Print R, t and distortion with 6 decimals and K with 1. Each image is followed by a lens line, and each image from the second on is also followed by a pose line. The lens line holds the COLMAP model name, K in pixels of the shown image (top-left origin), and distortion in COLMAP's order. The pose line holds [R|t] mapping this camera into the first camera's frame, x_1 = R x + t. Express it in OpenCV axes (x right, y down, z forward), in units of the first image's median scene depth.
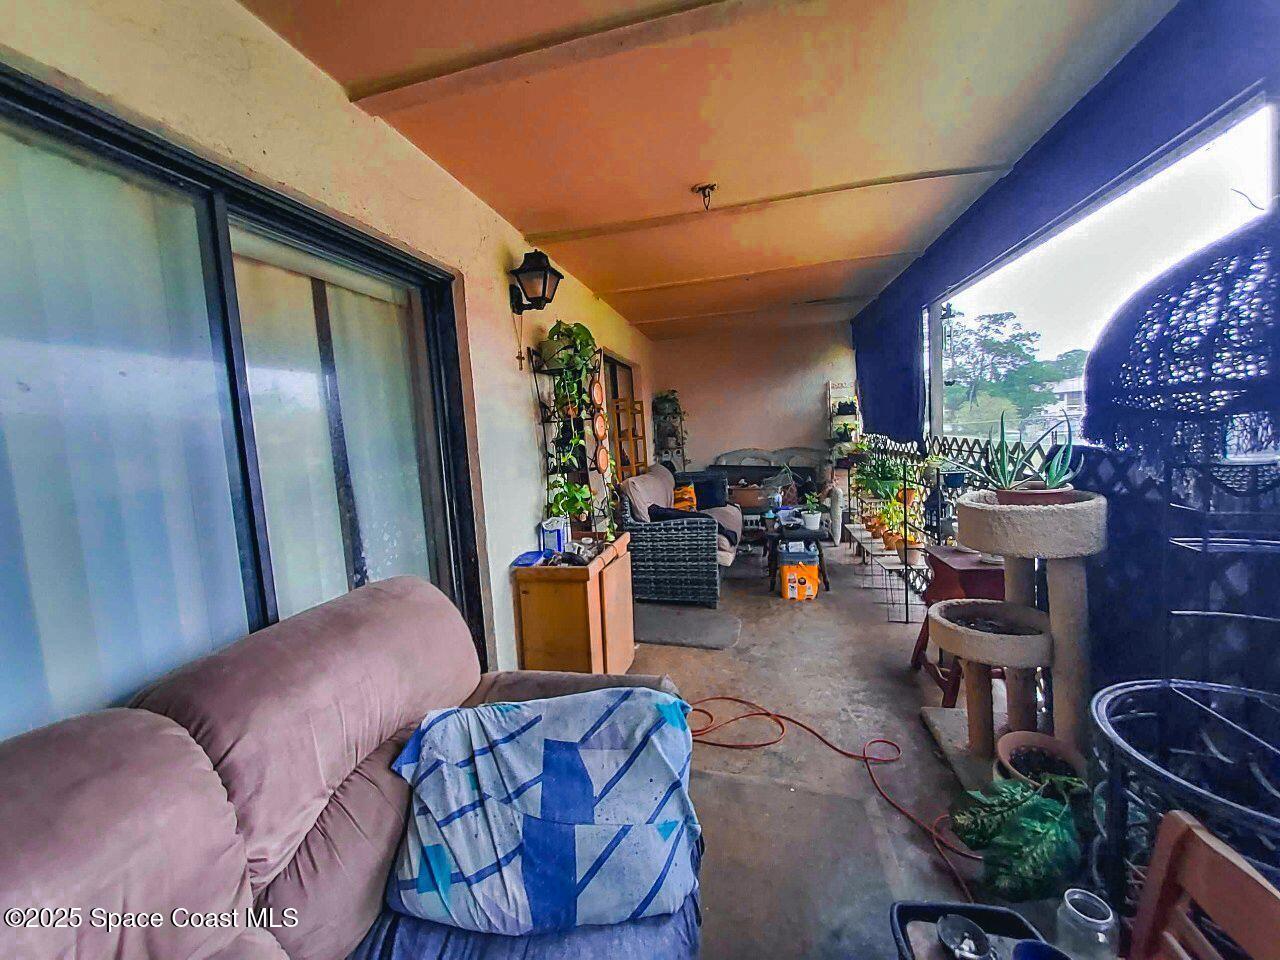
lens RADIAL K [[516.8, 0, 633.2], [0, 516.8, 474.1], [0, 0, 1]] dist [0.000175, 0.000002]
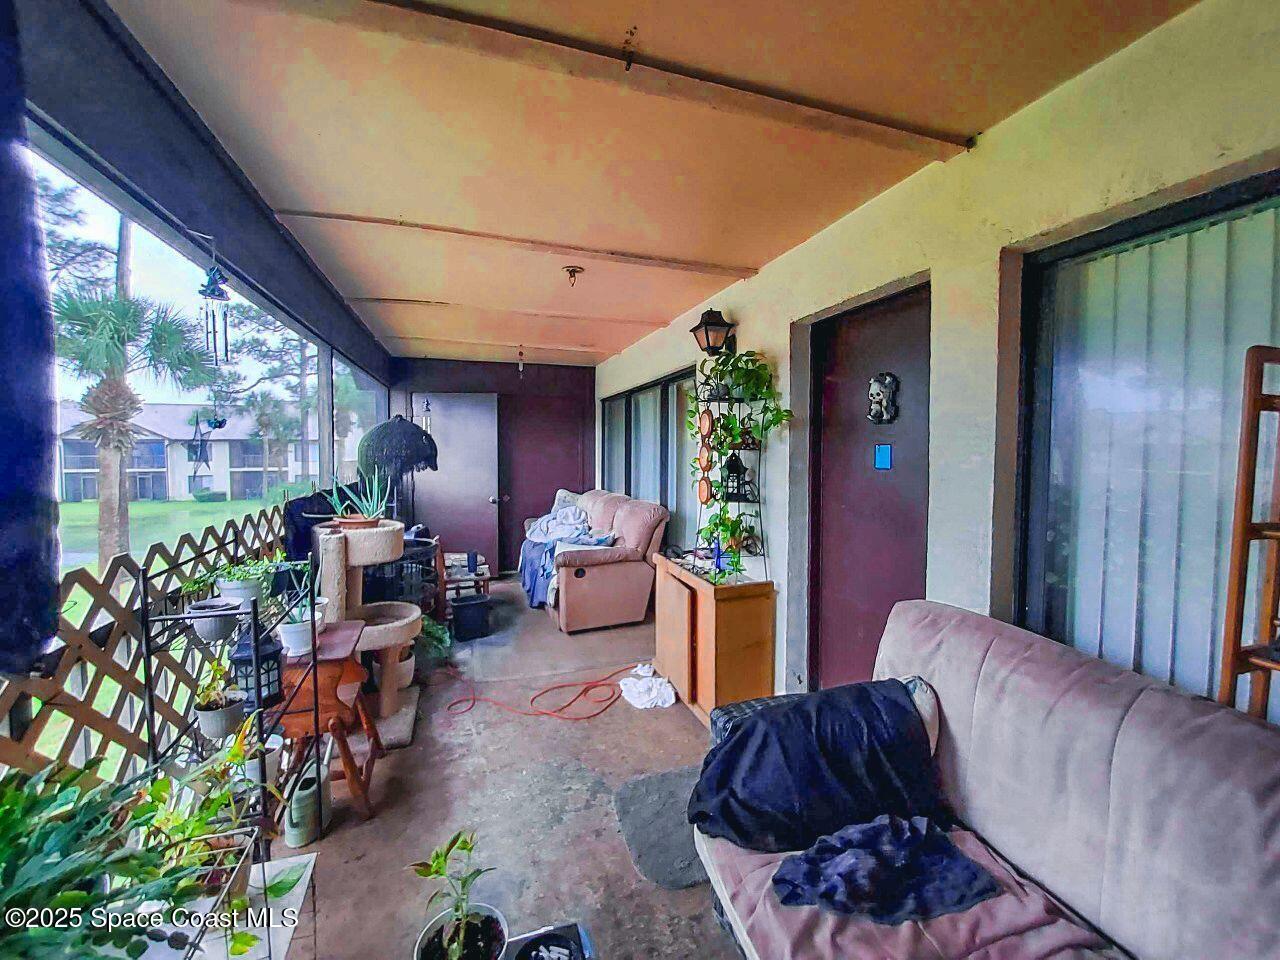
lens RADIAL K [[516.8, 0, 638.6], [0, 516.8, 478.5], [0, 0, 1]] dist [0.000175, 0.000002]
pose [[-0.851495, 0.102985, -0.514151, 0.619659], [0.023755, 0.987093, 0.158374, -0.235122], [0.523825, 0.122641, -0.842951, 2.005978]]
